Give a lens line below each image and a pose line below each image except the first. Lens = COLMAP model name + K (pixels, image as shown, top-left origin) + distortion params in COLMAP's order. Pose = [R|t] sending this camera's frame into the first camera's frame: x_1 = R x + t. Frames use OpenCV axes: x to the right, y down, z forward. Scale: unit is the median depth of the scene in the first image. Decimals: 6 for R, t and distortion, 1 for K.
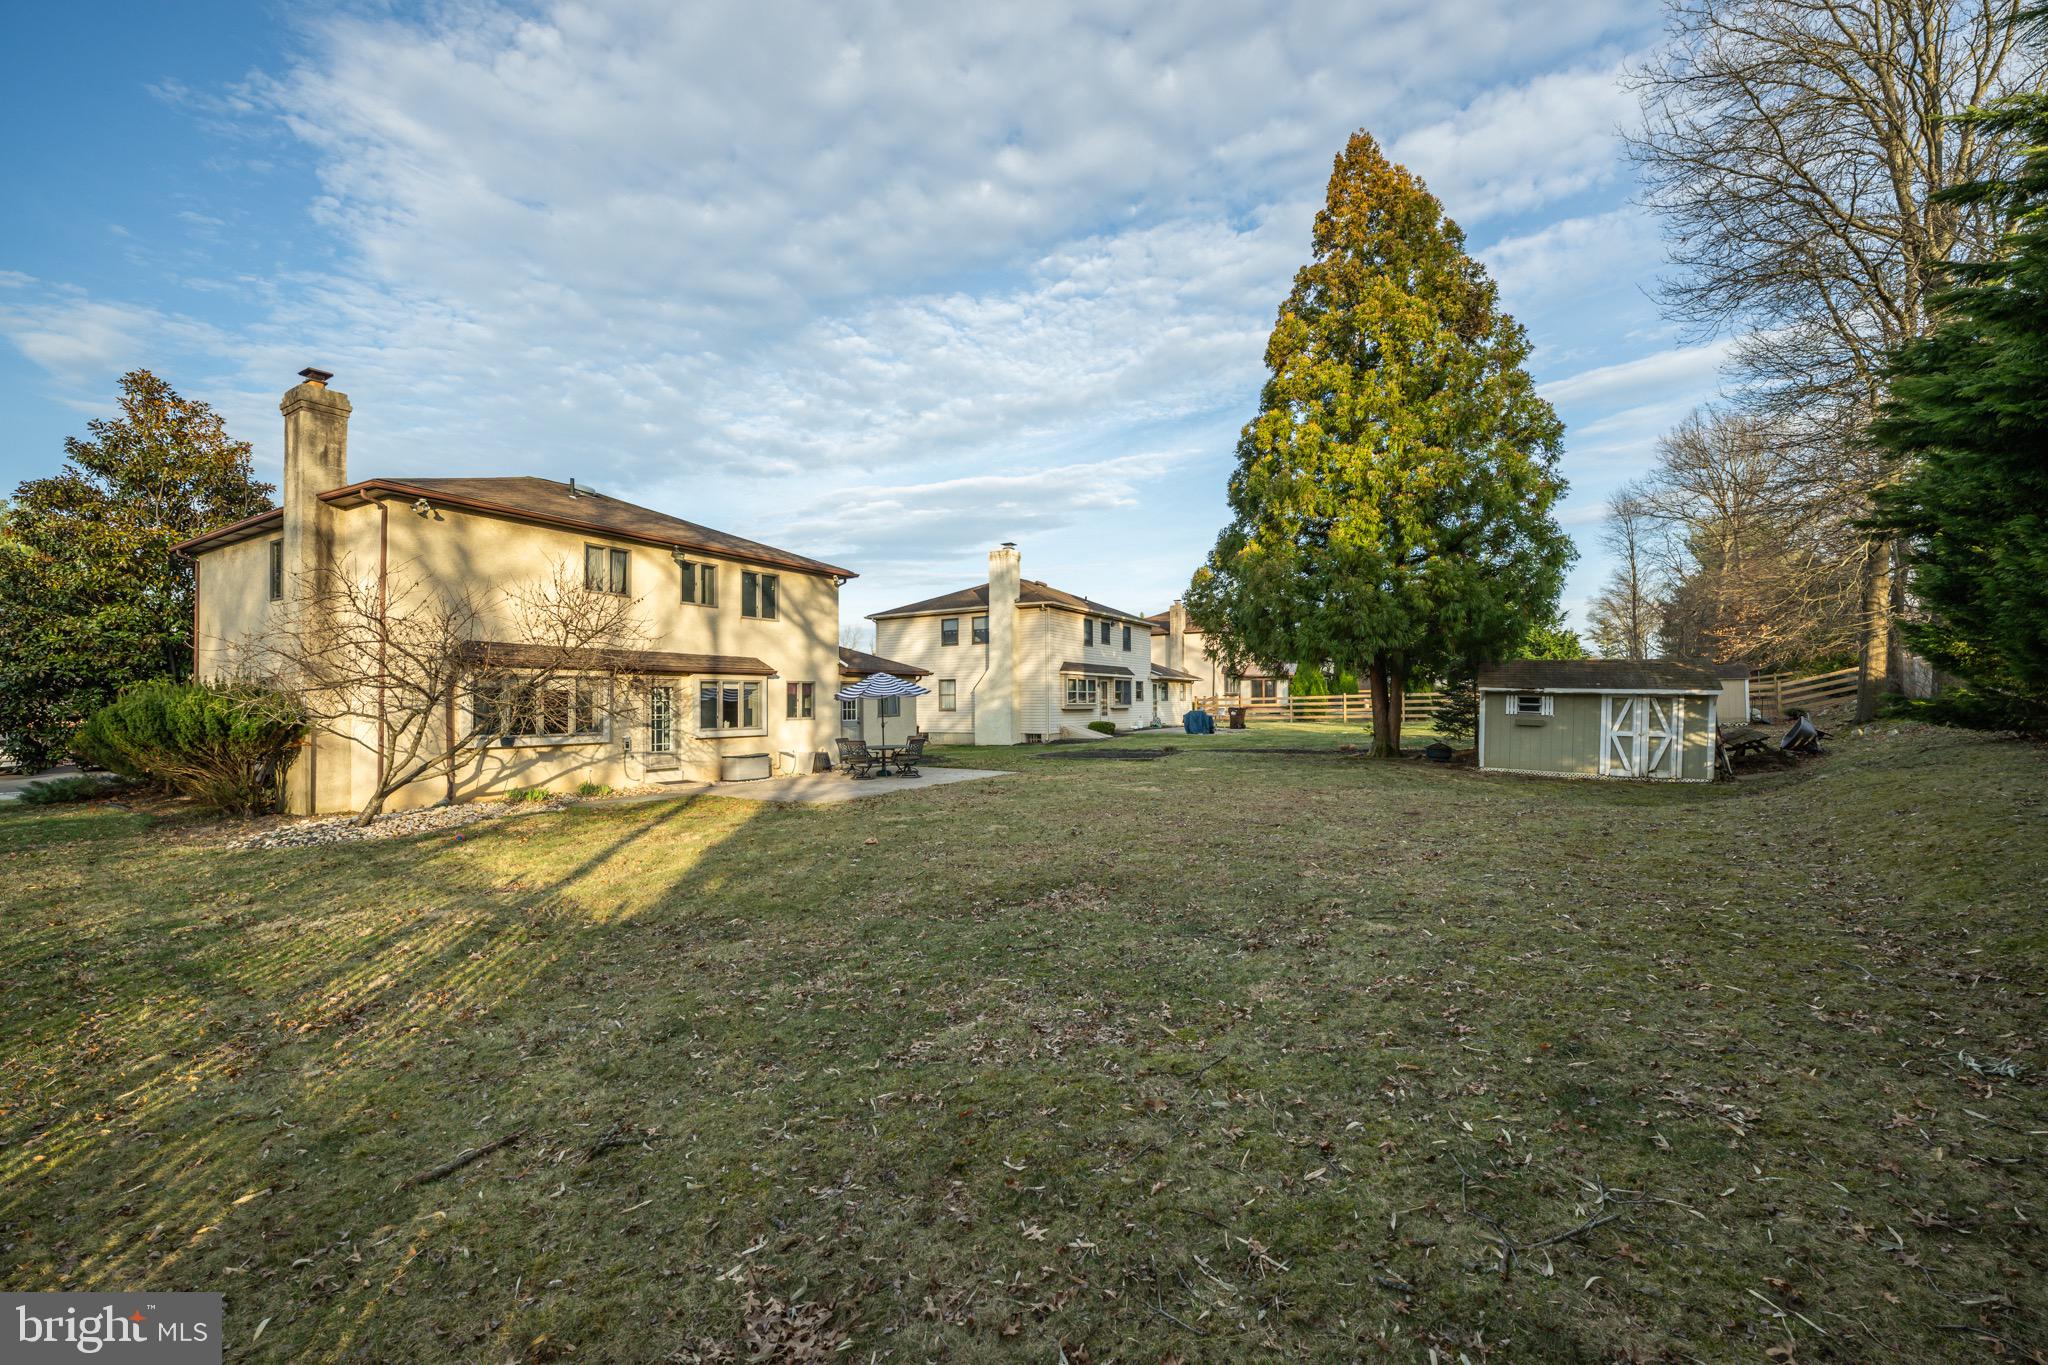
lens RADIAL K [[857.1, 0, 1019.3], [0, 857.1, 675.9], [0, 0, 1]] dist [0.002372, 0.000150]
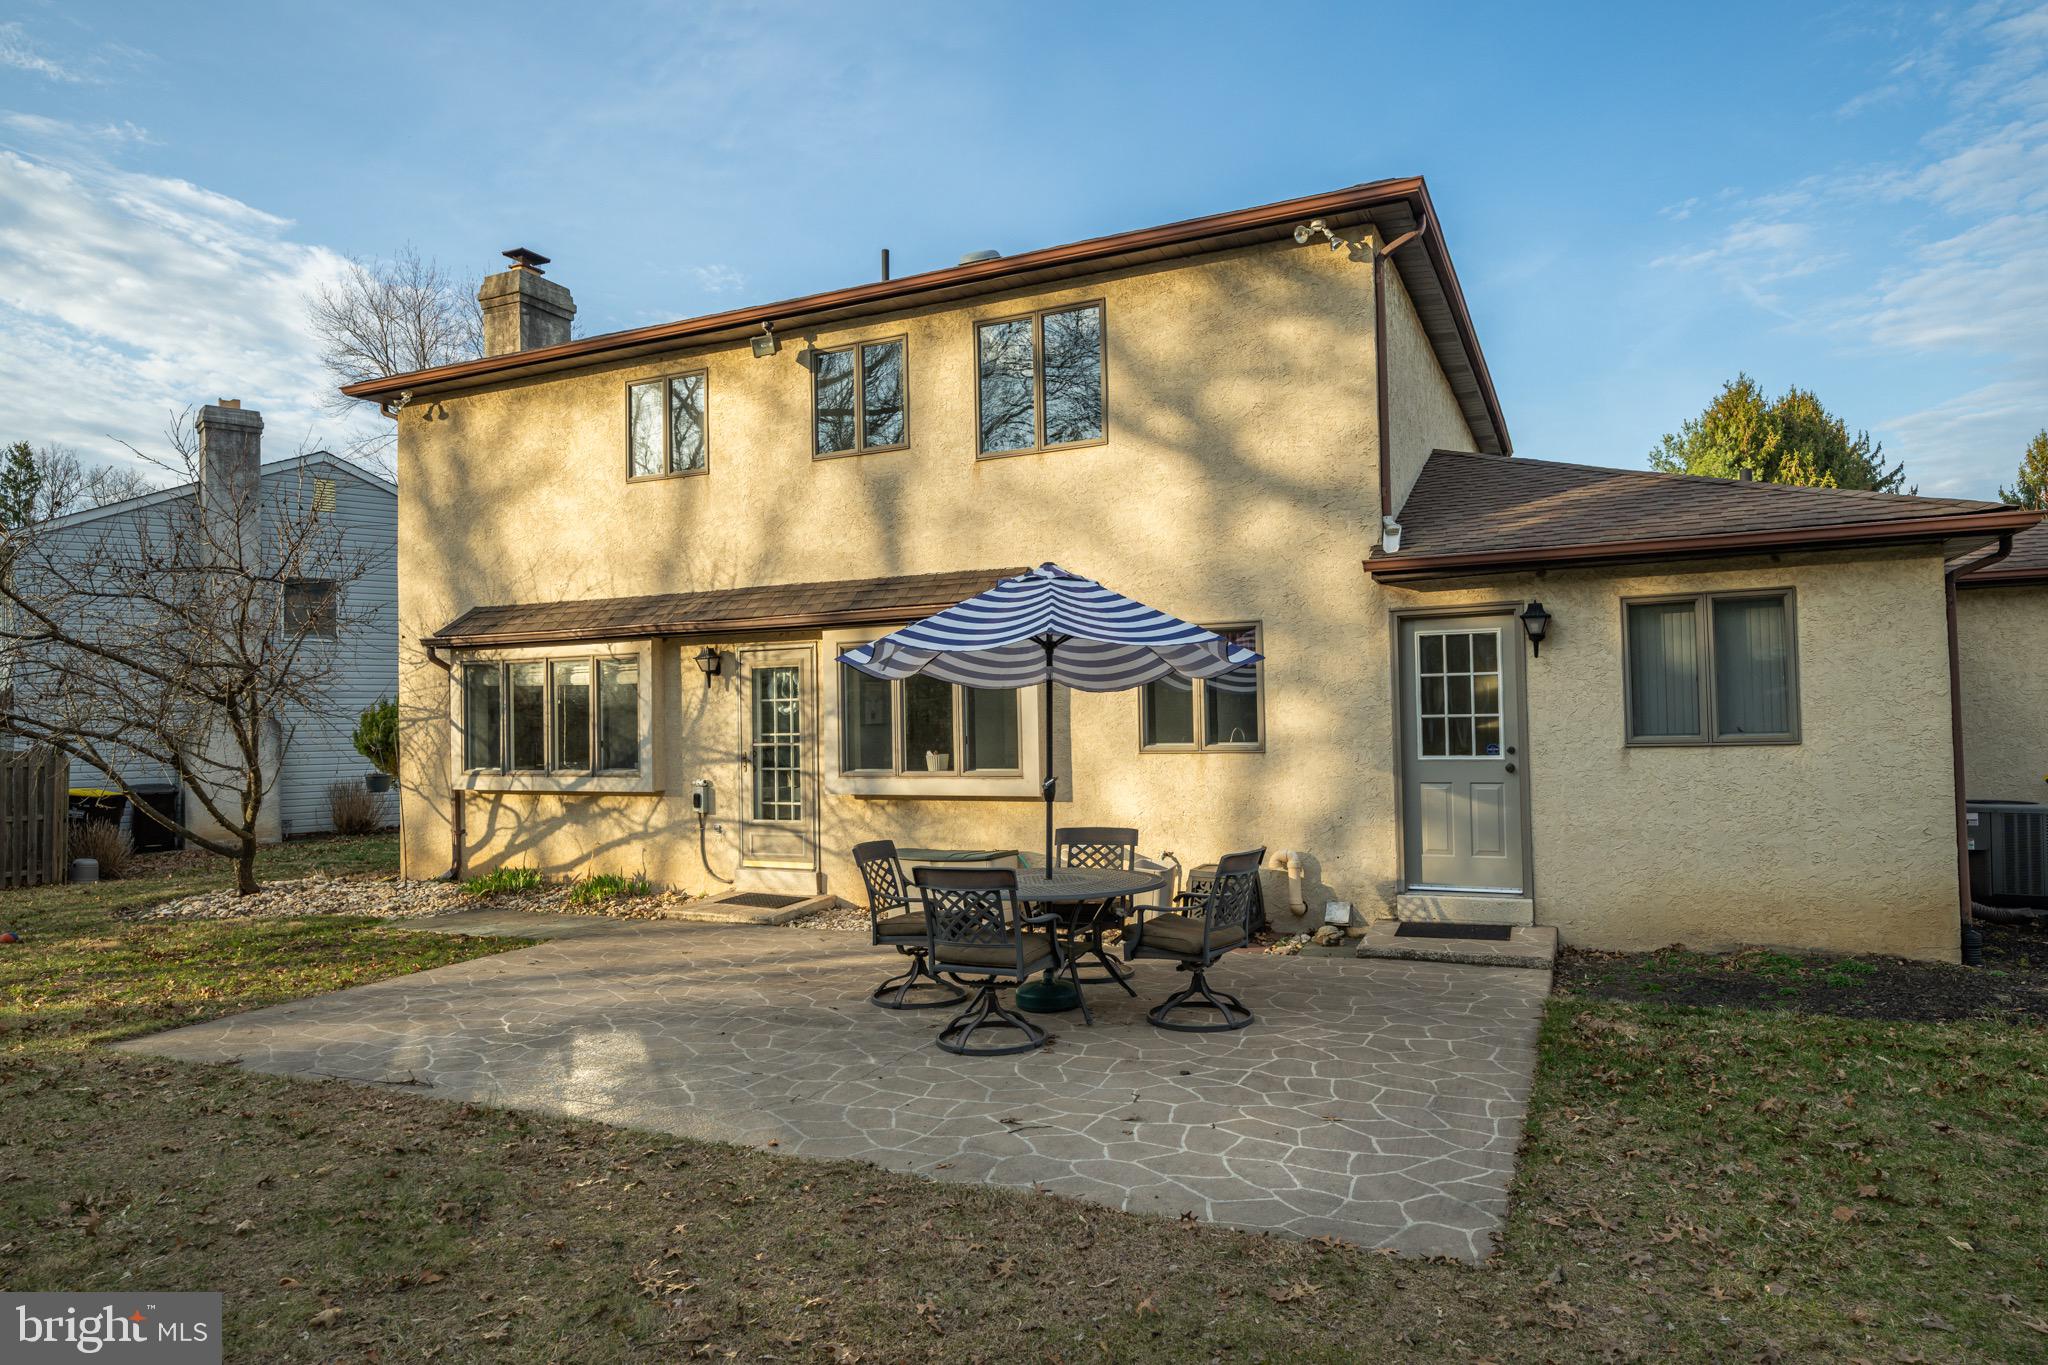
lens RADIAL K [[1212.9, 0, 1030.7], [0, 1212.9, 681.8], [0, 0, 1]] dist [0.002415, 0.000035]
pose [[0.120812, -0.027926, -0.992283, 0.198389], [0.047462, 0.998623, -0.022326, 0.039612], [0.991540, -0.044399, 0.121971, 1.084806]]
